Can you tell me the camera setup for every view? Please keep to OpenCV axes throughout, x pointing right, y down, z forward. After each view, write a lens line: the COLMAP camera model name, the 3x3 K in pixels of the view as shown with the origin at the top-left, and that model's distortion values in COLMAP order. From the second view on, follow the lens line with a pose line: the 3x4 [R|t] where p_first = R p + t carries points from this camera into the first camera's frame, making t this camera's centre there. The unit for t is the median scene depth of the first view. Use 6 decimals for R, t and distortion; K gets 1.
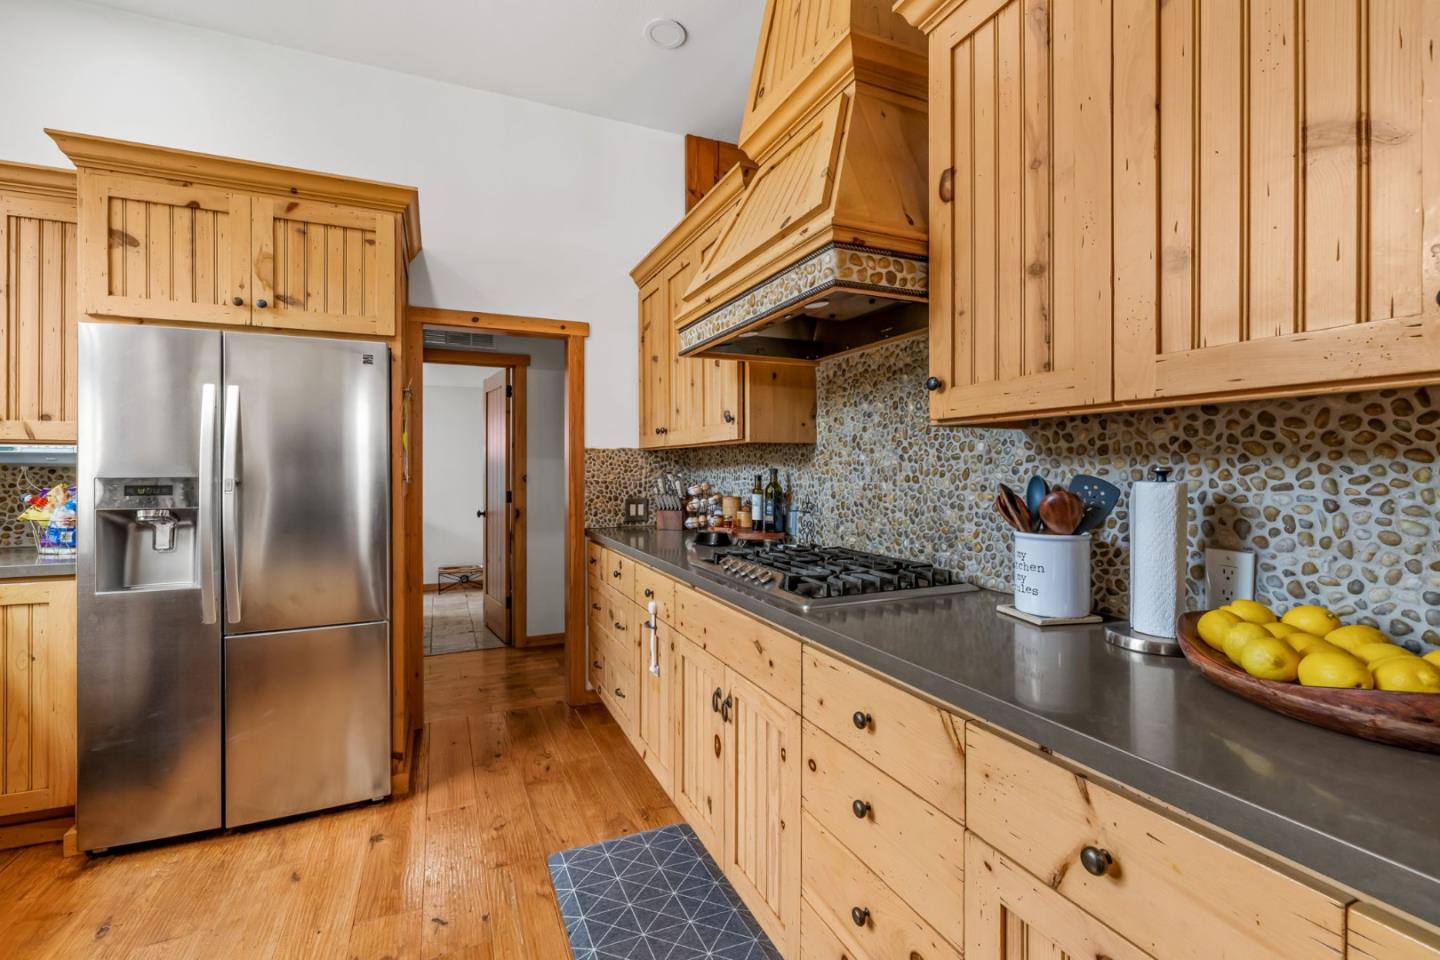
lens RADIAL K [[626.4, 0, 742.3], [0, 626.4, 469.3], [0, 0, 1]] dist [-0.003919, 0.000466]
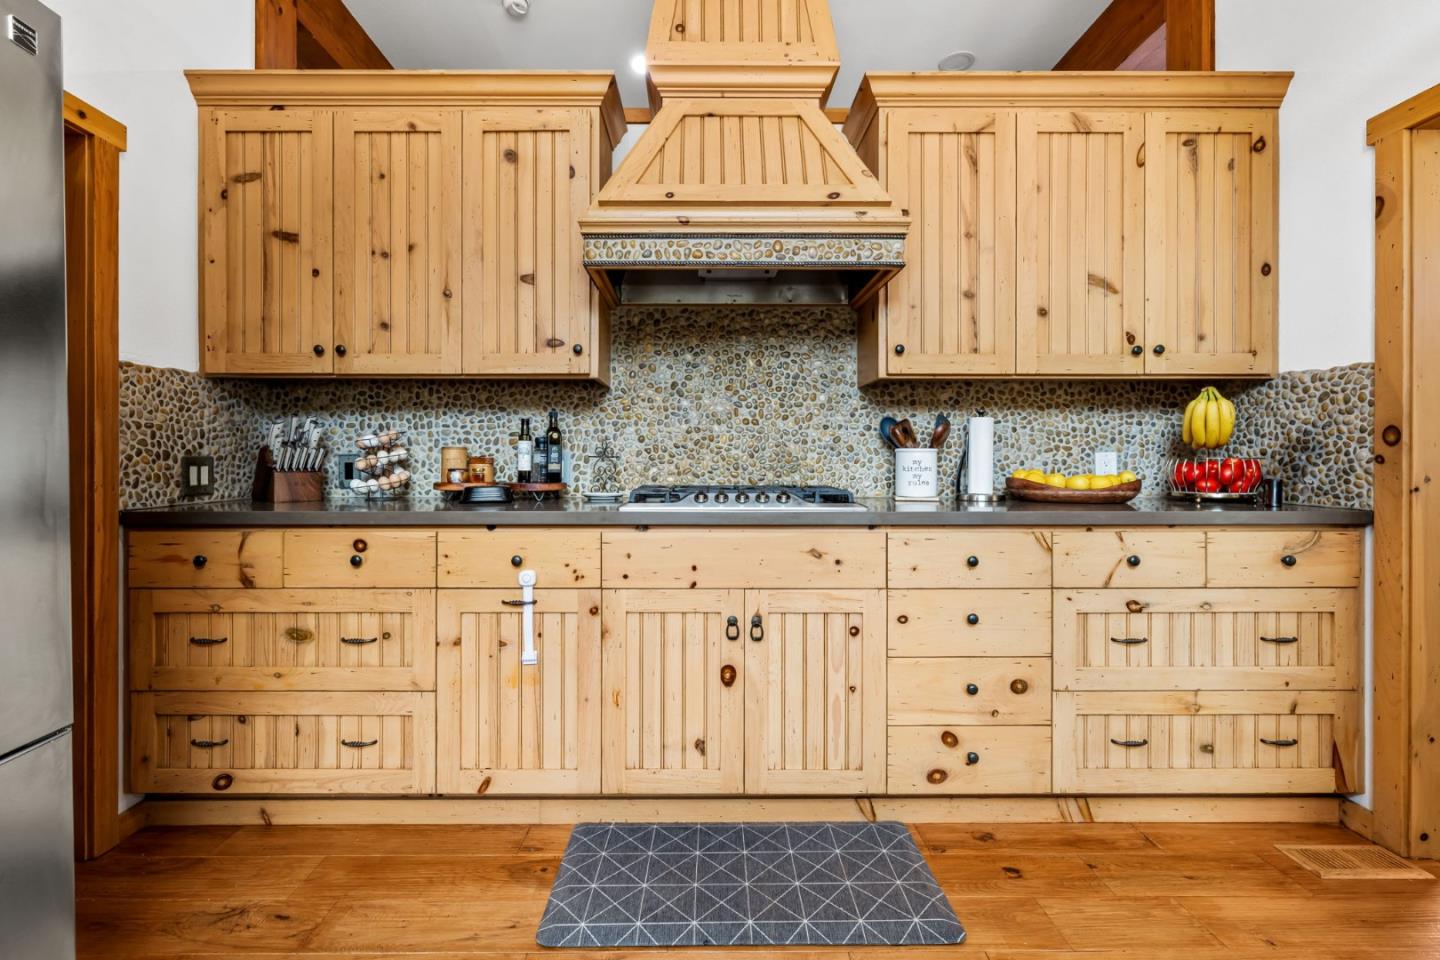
lens RADIAL K [[626.4, 0, 697.4], [0, 626.4, 458.8], [0, 0, 1]] dist [-0.003919, 0.000466]
pose [[0.429625, -0.002476, 0.903004, -0.810288], [0.001698, 0.999997, 0.001934, 0.078023], [-0.903006, 0.000702, 0.429628, 0.515125]]
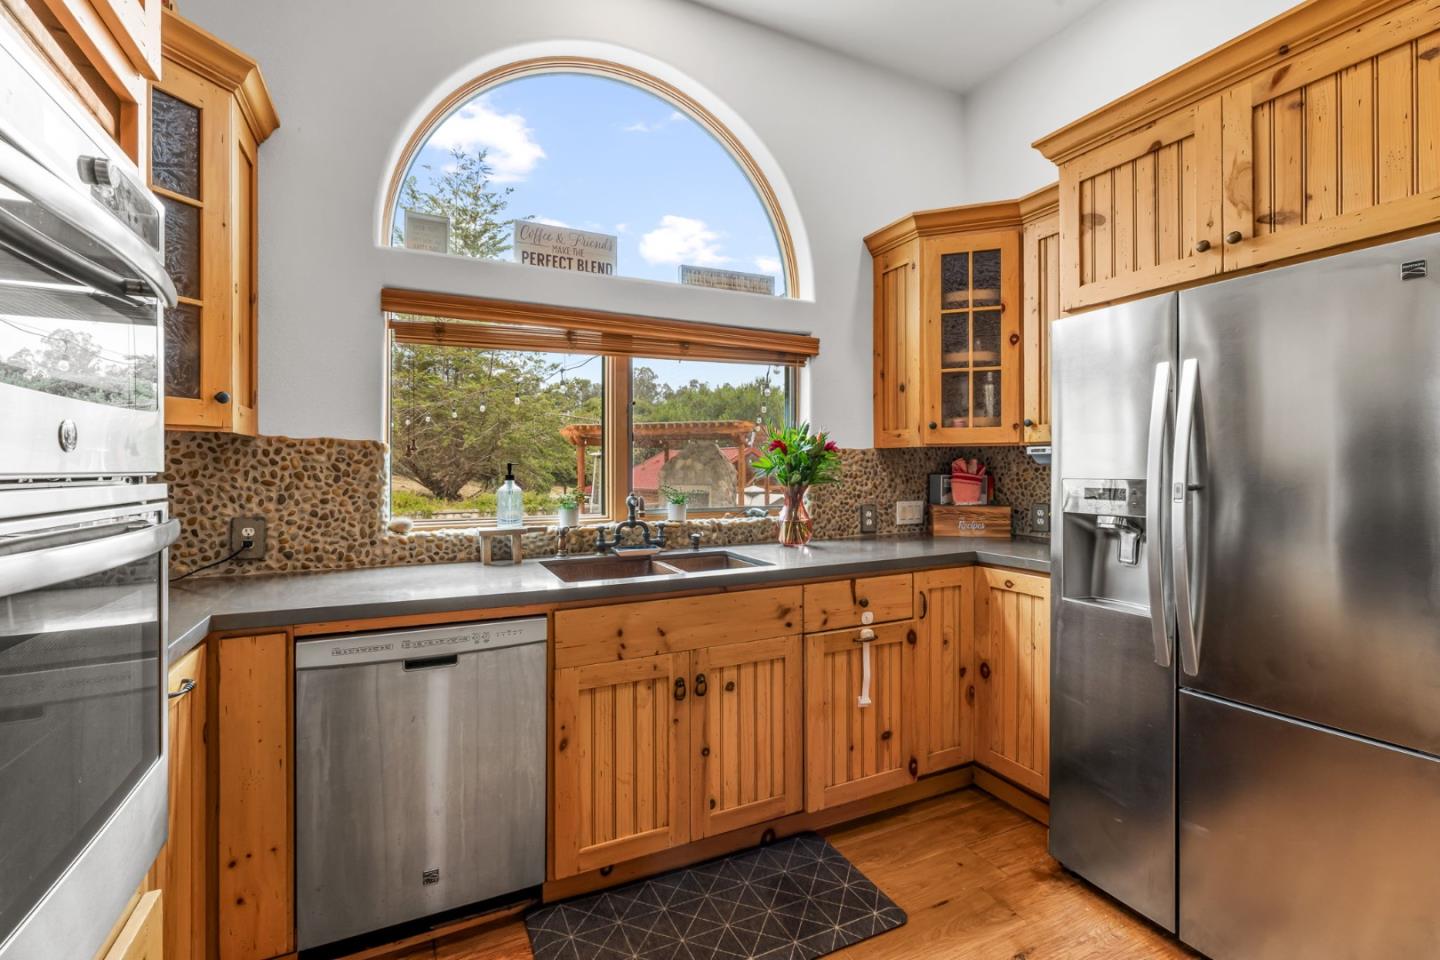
lens RADIAL K [[626.4, 0, 733.2], [0, 626.4, 465.8], [0, 0, 1]] dist [-0.003919, 0.000466]
pose [[0.007980, -0.001860, -0.999966, -0.069626], [-0.003348, 0.999993, -0.001886, -0.002454], [0.999963, 0.003363, 0.007974, 0.464199]]
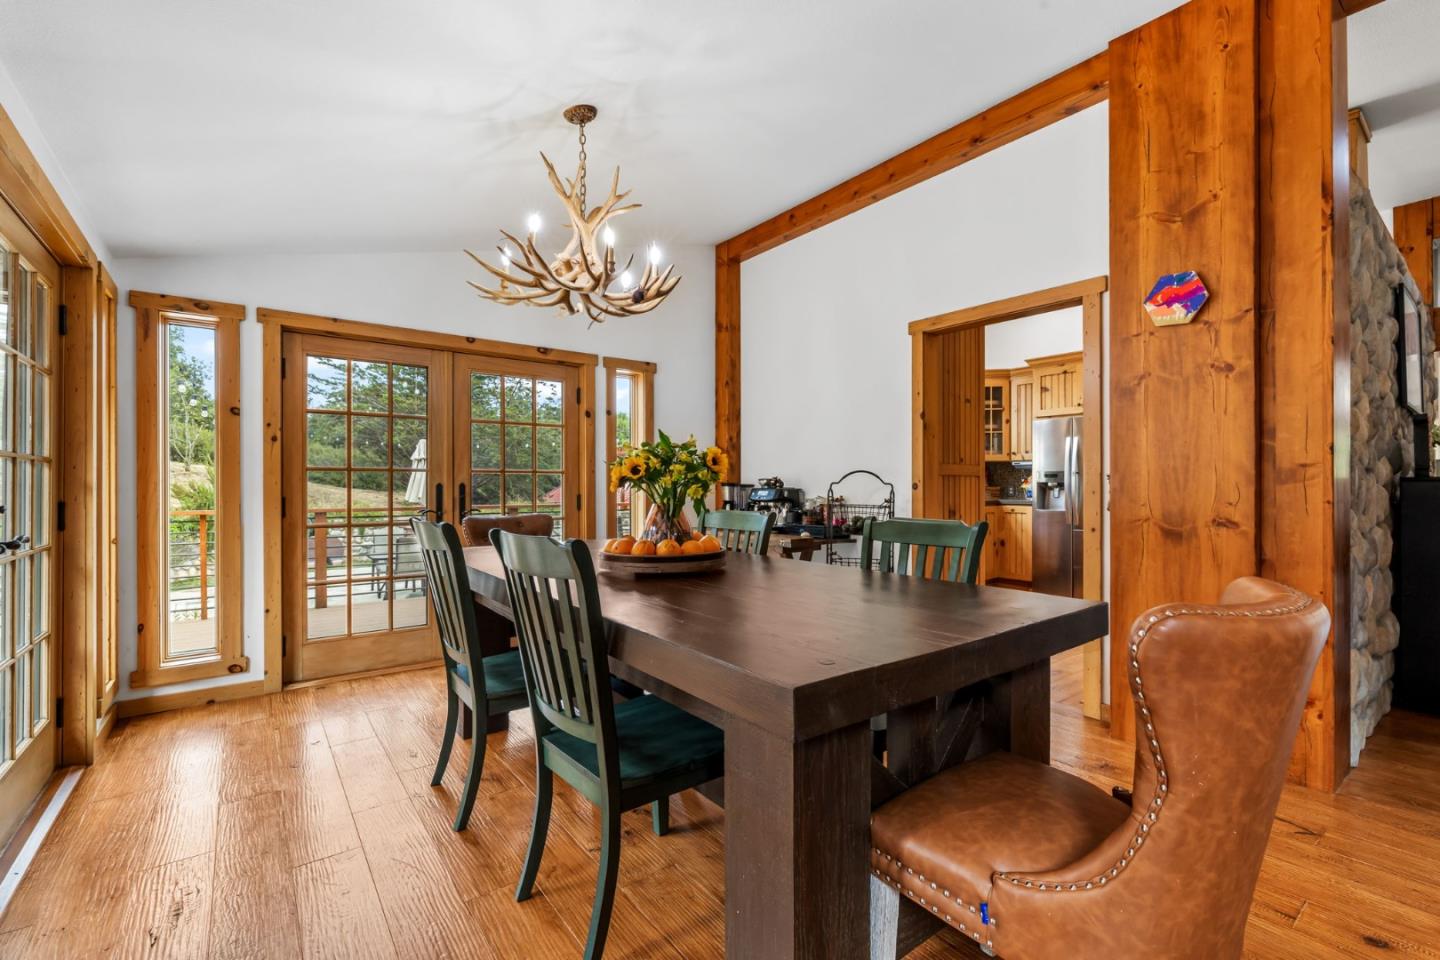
lens RADIAL K [[626.4, 0, 718.2], [0, 626.4, 485.8], [0, 0, 1]] dist [-0.003919, 0.000466]
pose [[0.206125, -0.000754, -0.978525, 1.549101], [-0.002031, 0.999997, -0.001198, 0.085611], [0.978524, 0.002234, 0.206123, -1.089445]]
